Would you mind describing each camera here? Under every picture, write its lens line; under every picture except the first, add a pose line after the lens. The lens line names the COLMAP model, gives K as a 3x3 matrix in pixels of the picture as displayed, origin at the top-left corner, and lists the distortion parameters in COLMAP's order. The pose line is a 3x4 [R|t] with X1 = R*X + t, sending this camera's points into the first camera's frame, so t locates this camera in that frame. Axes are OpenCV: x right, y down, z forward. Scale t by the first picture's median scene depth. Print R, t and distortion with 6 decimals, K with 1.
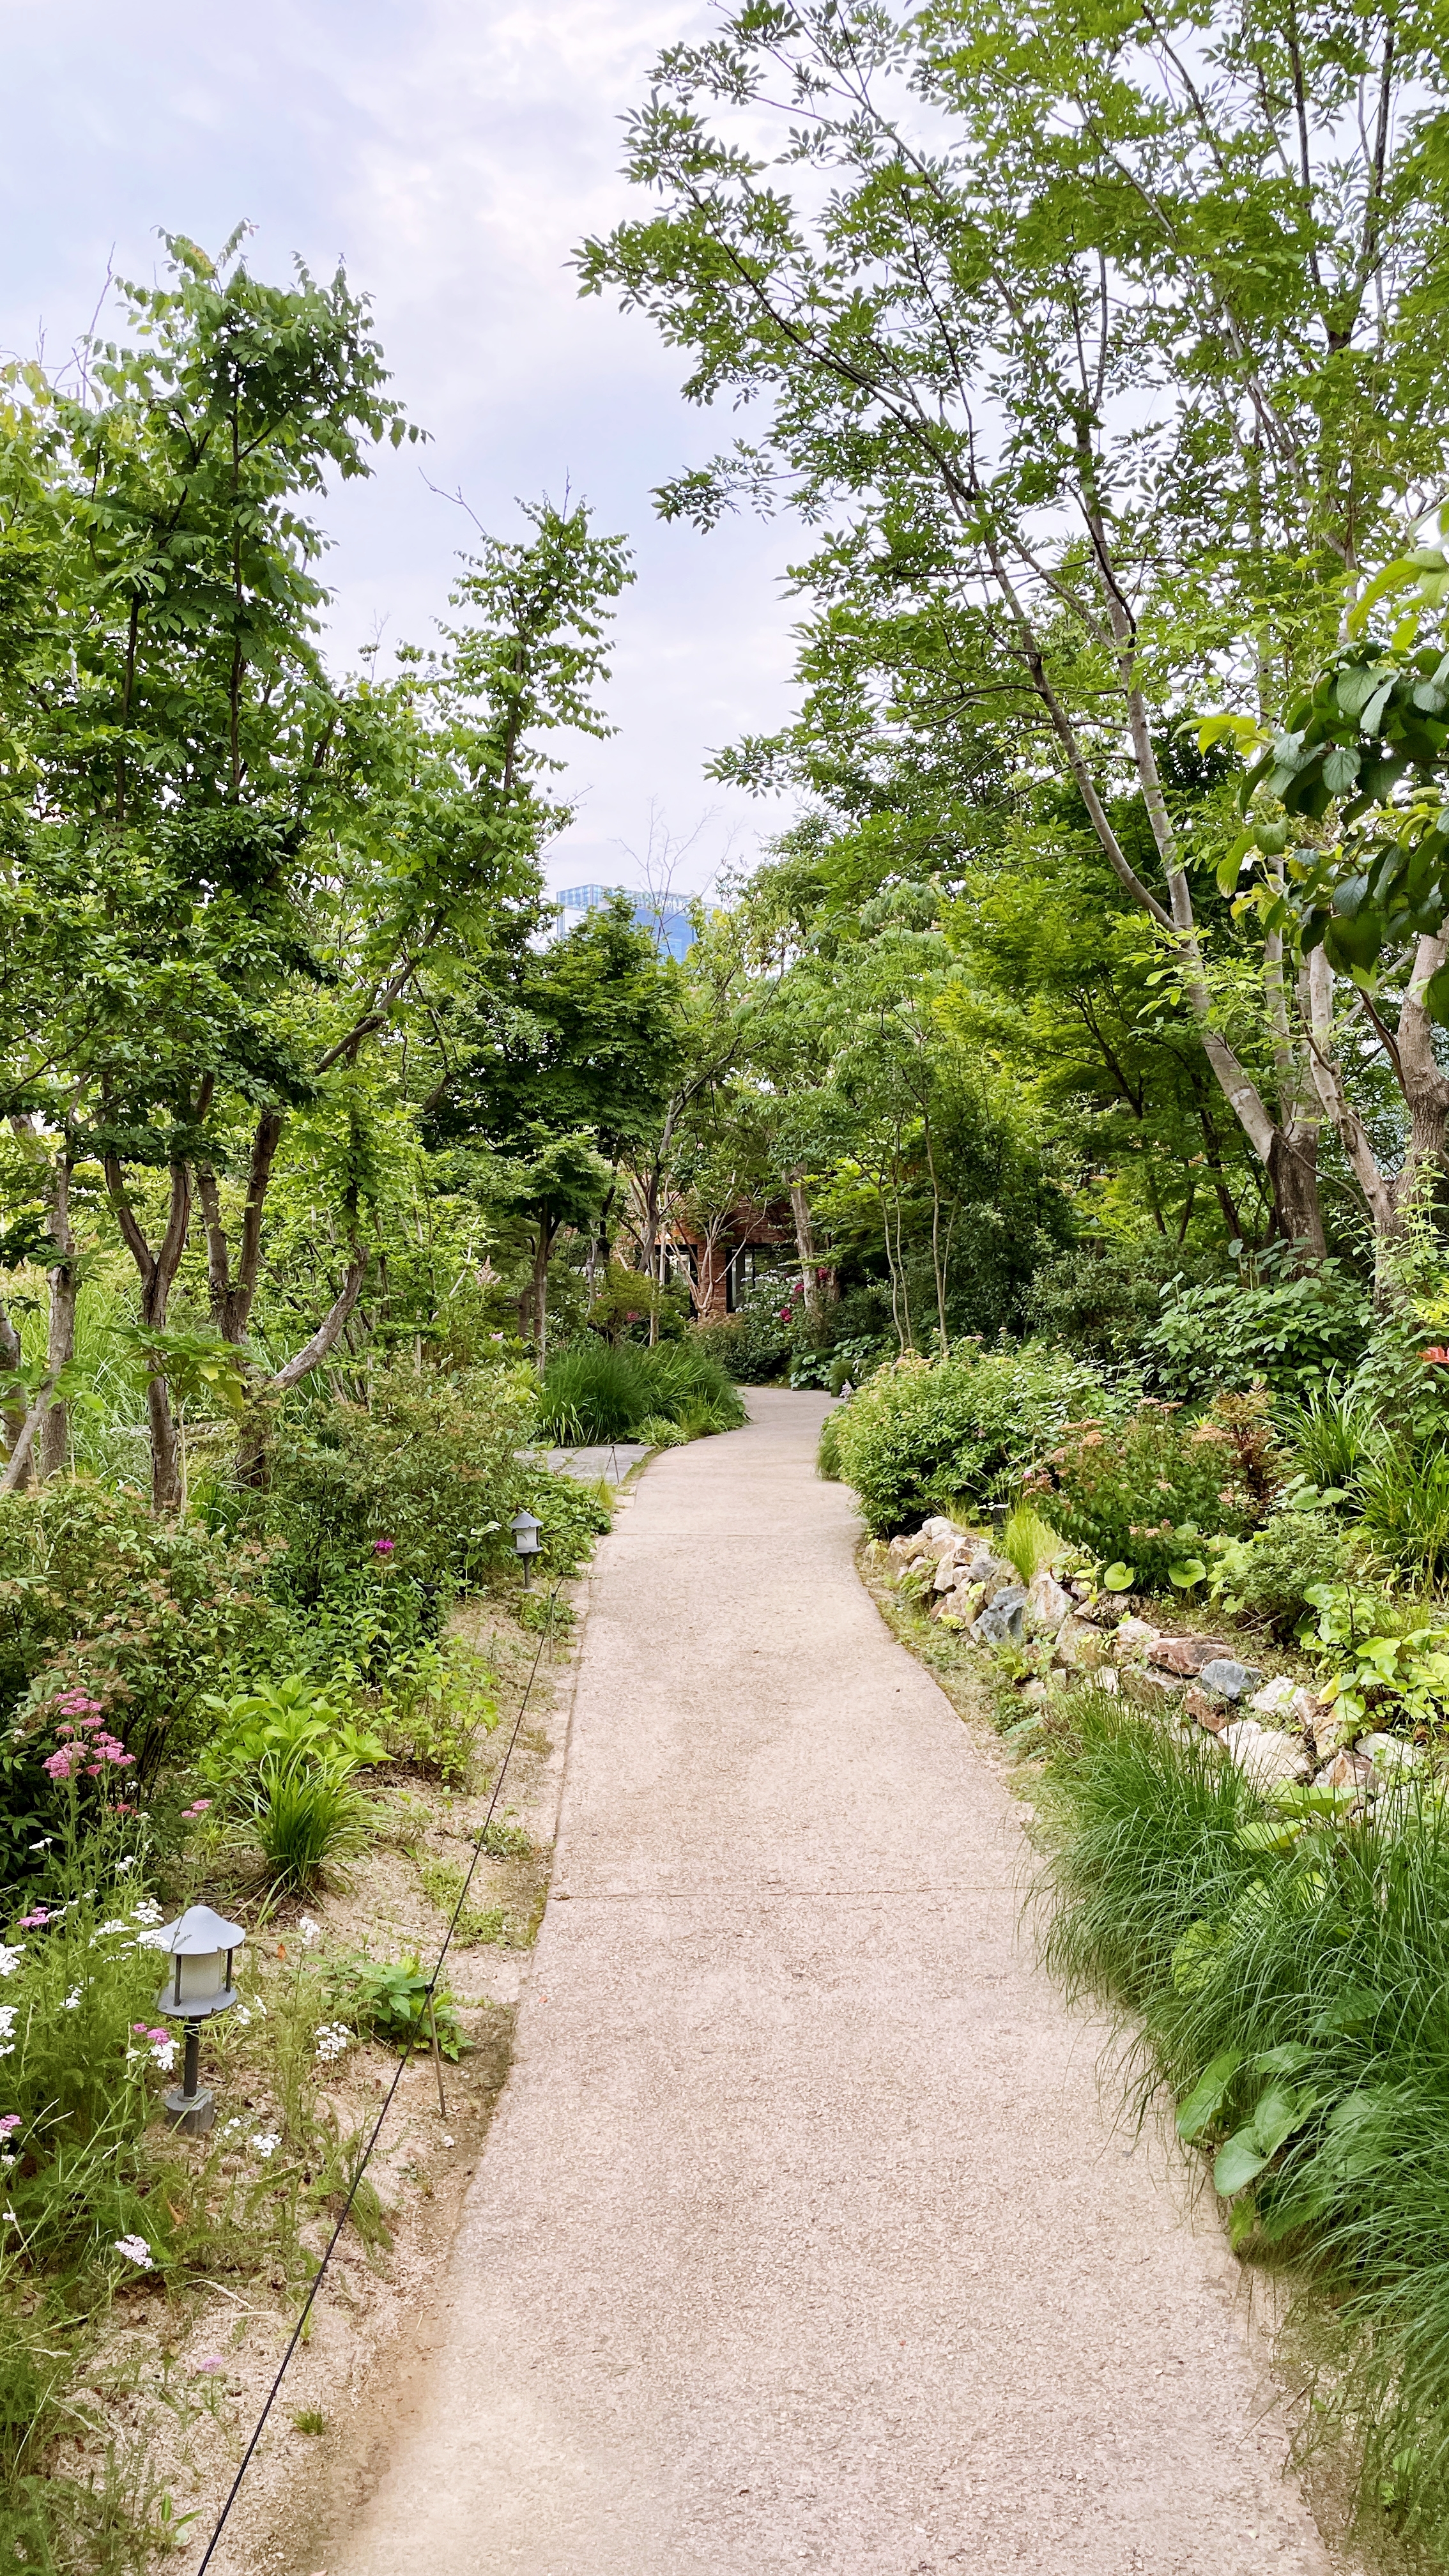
lens RADIAL K [[1932.4, 0, 724.9], [0, 1932.4, 1264.3], [0, 0, 1]] dist [0.112544, -0.173079]
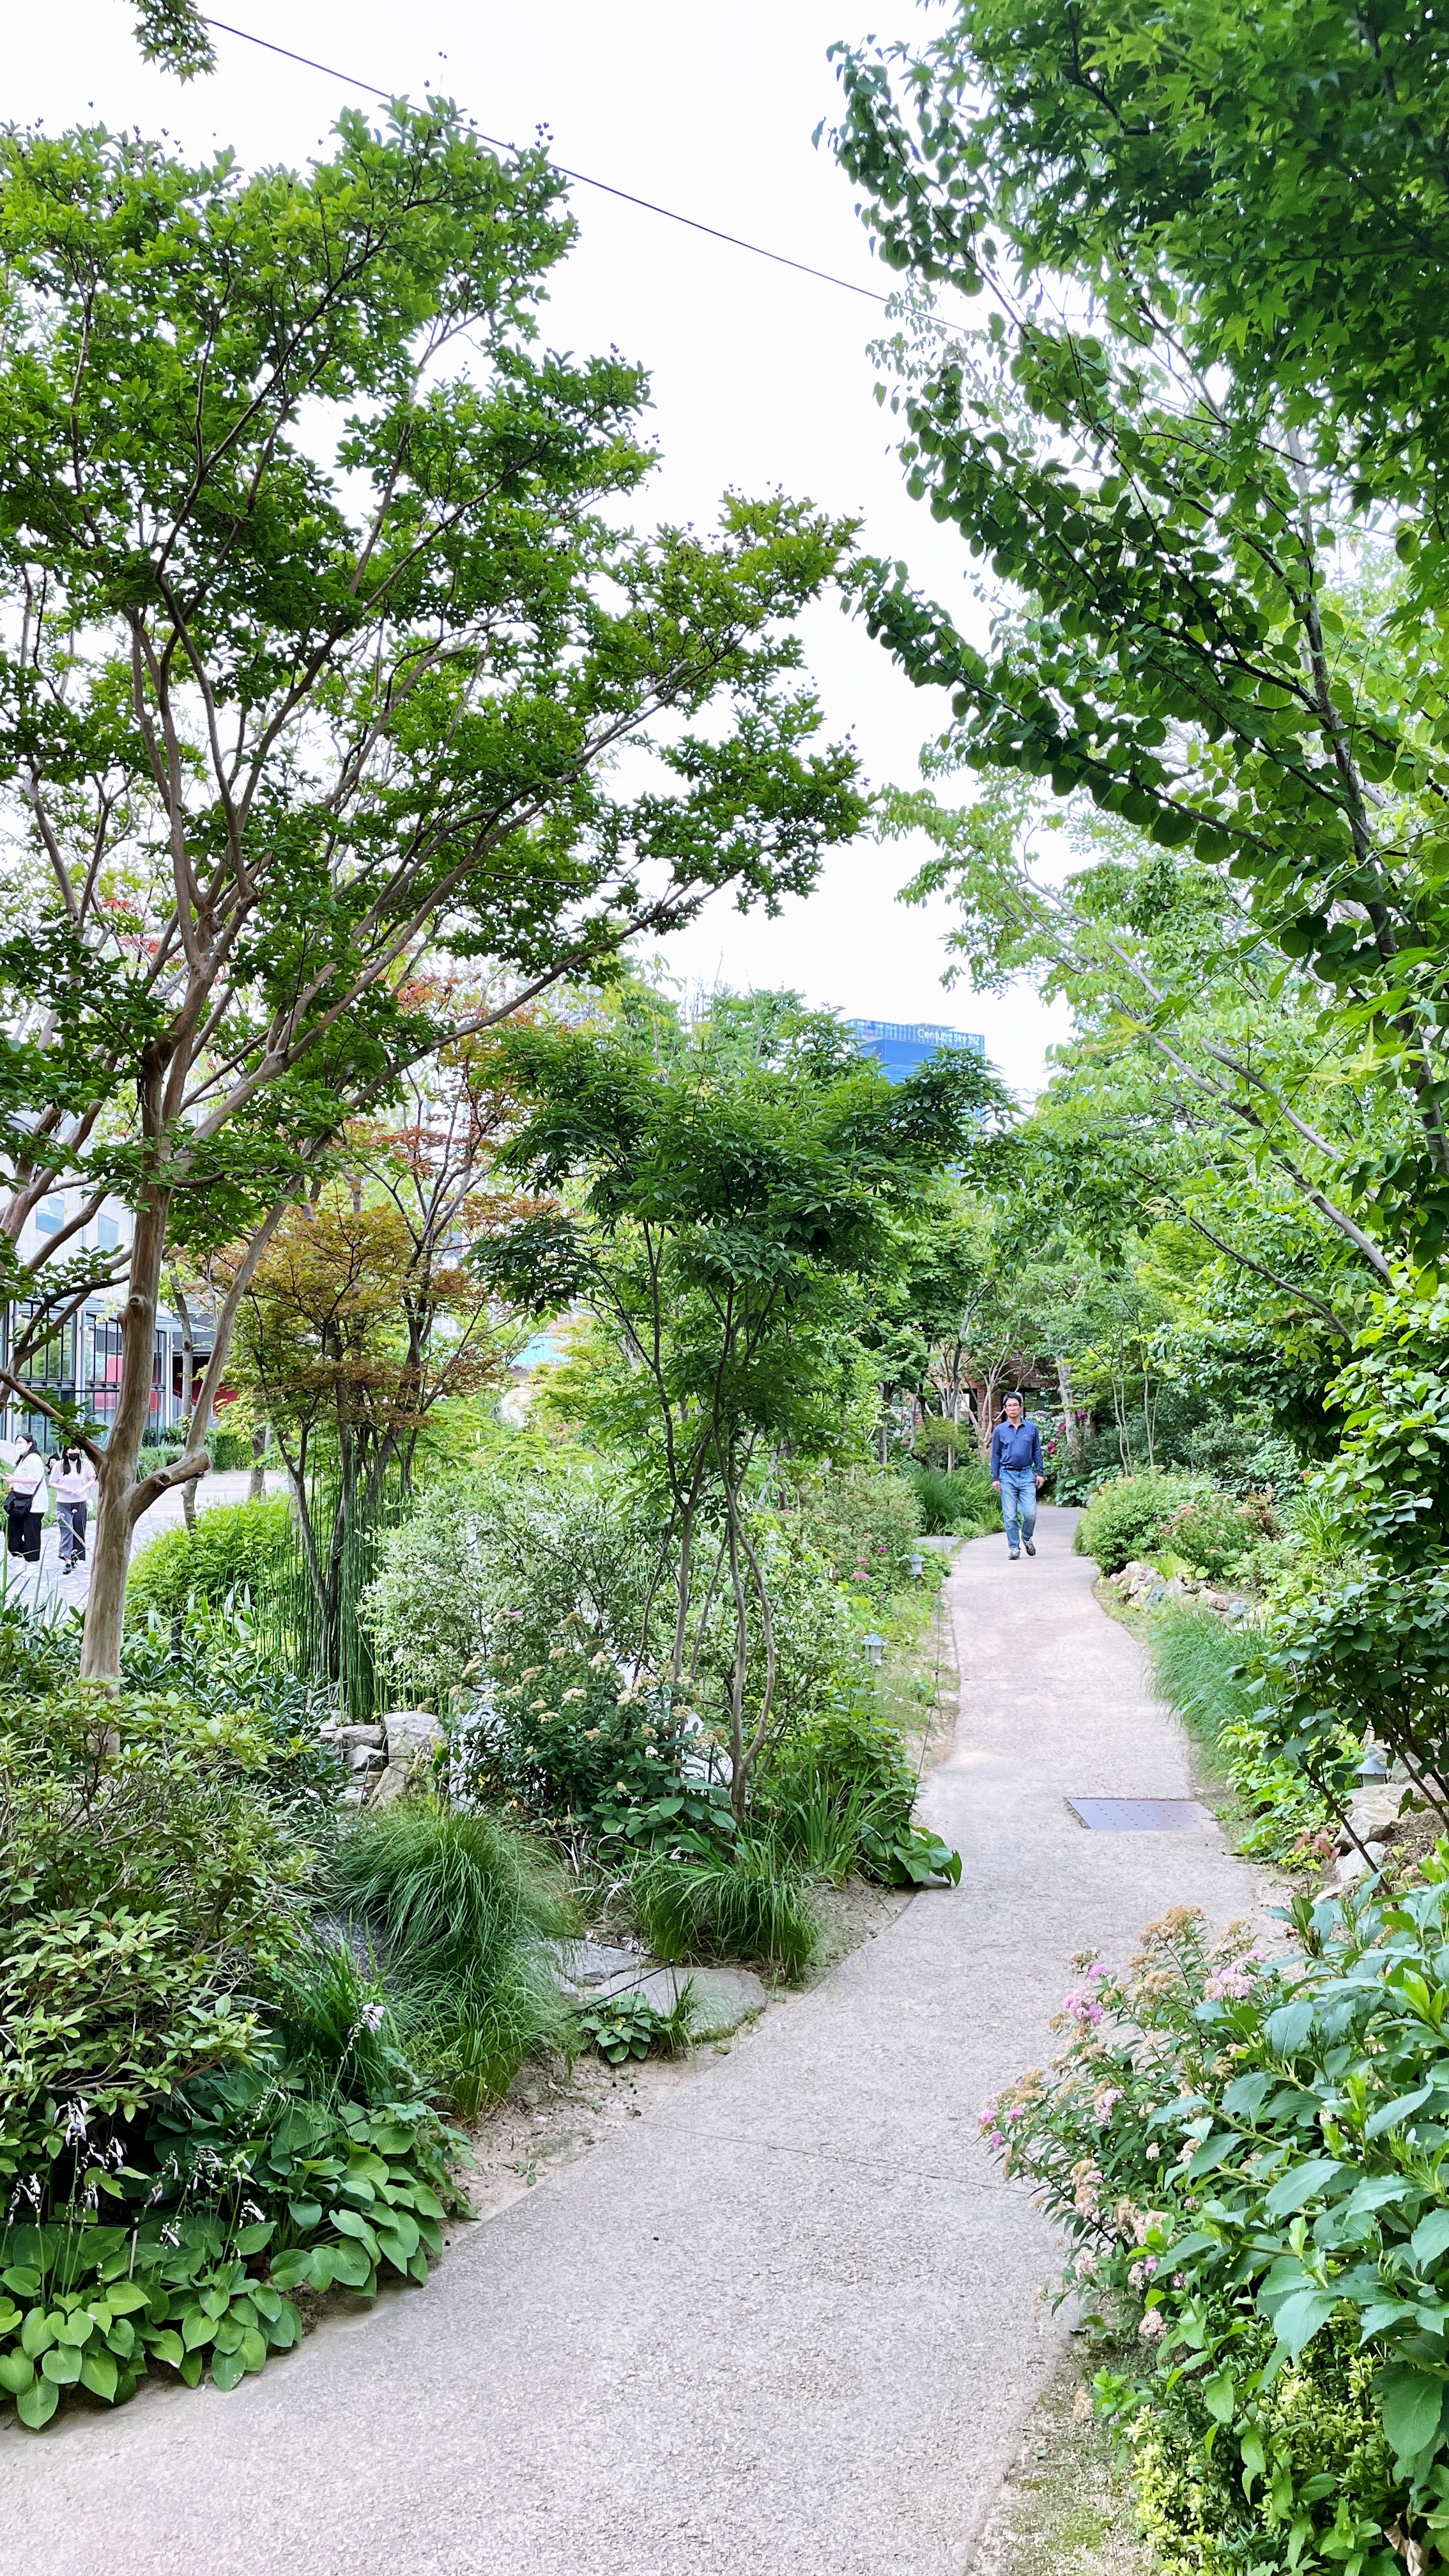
lens RADIAL K [[1932.4, 0, 724.9], [0, 1932.4, 1264.3], [0, 0, 1]] dist [0.112544, -0.173079]
pose [[0.990893, -0.005151, -0.134553, -0.031951], [-0.003615, 0.997890, -0.064828, -0.037939], [0.134603, 0.064724, 0.988784, -1.046970]]
